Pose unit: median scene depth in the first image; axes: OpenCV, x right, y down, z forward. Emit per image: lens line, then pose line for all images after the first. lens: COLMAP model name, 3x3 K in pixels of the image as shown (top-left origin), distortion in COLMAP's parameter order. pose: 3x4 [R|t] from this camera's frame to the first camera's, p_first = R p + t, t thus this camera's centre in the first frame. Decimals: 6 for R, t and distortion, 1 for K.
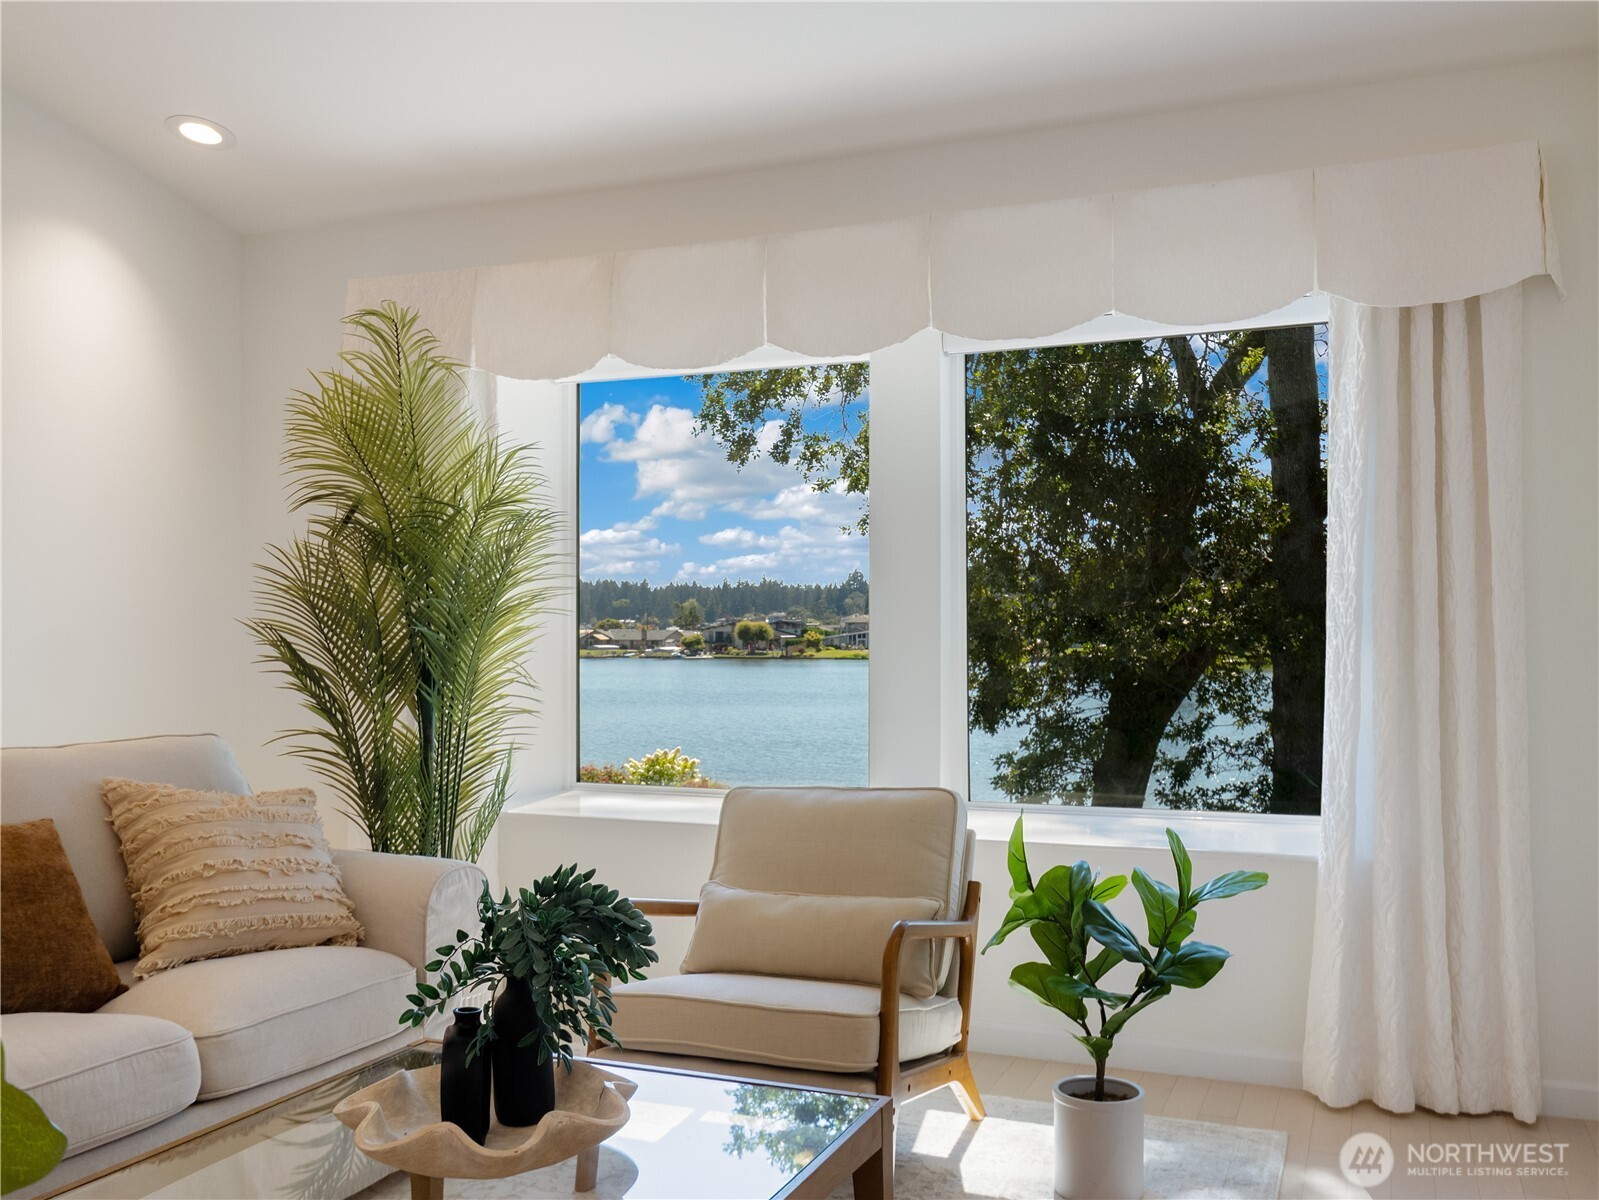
lens RADIAL K [[1427.9, 0, 802.2], [0, 1427.9, 549.9], [0, 0, 1]] dist [-0.000816, -0.002982]
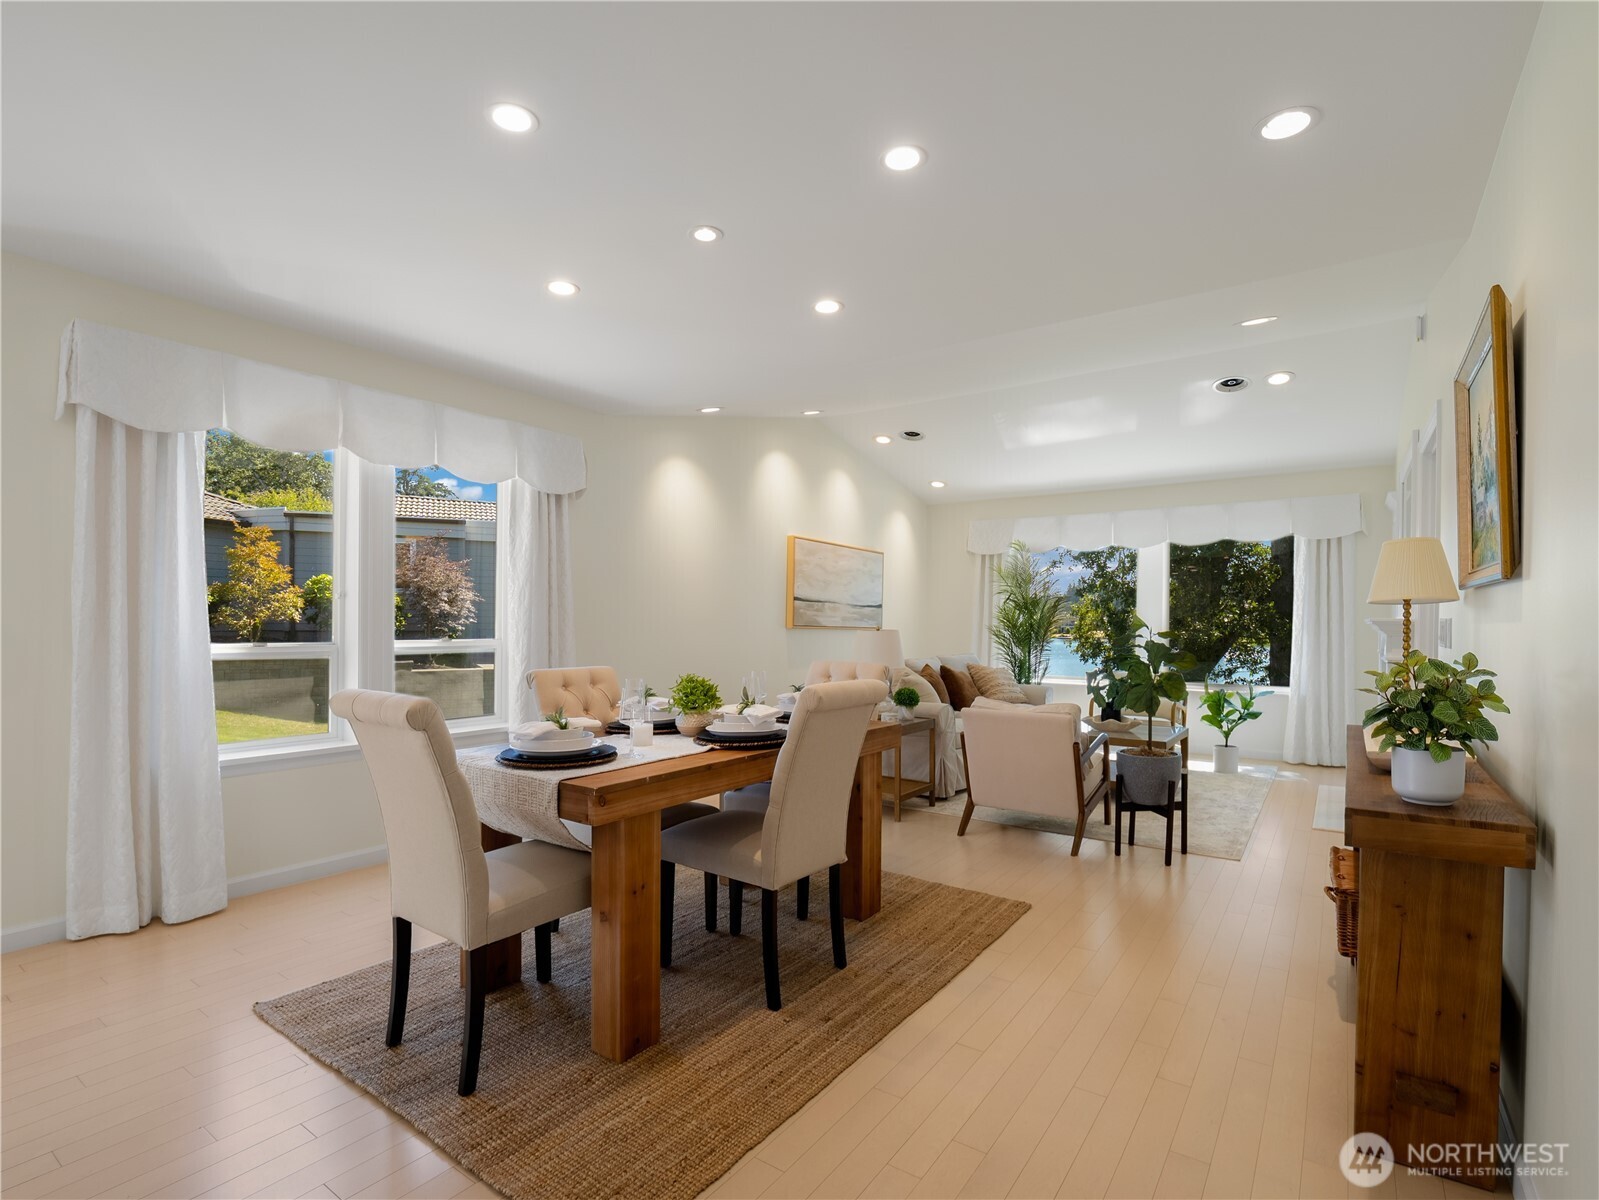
lens RADIAL K [[776.4, 0, 799.5], [0, 776.4, 600.0], [0, 0, 1]] dist [-0.016739, -0.001666]
pose [[0.974107, 0.004063, -0.226051, -0.392980], [0.003204, 0.999490, 0.031771, -0.084152], [0.226065, -0.031672, 0.973597, -1.137861]]
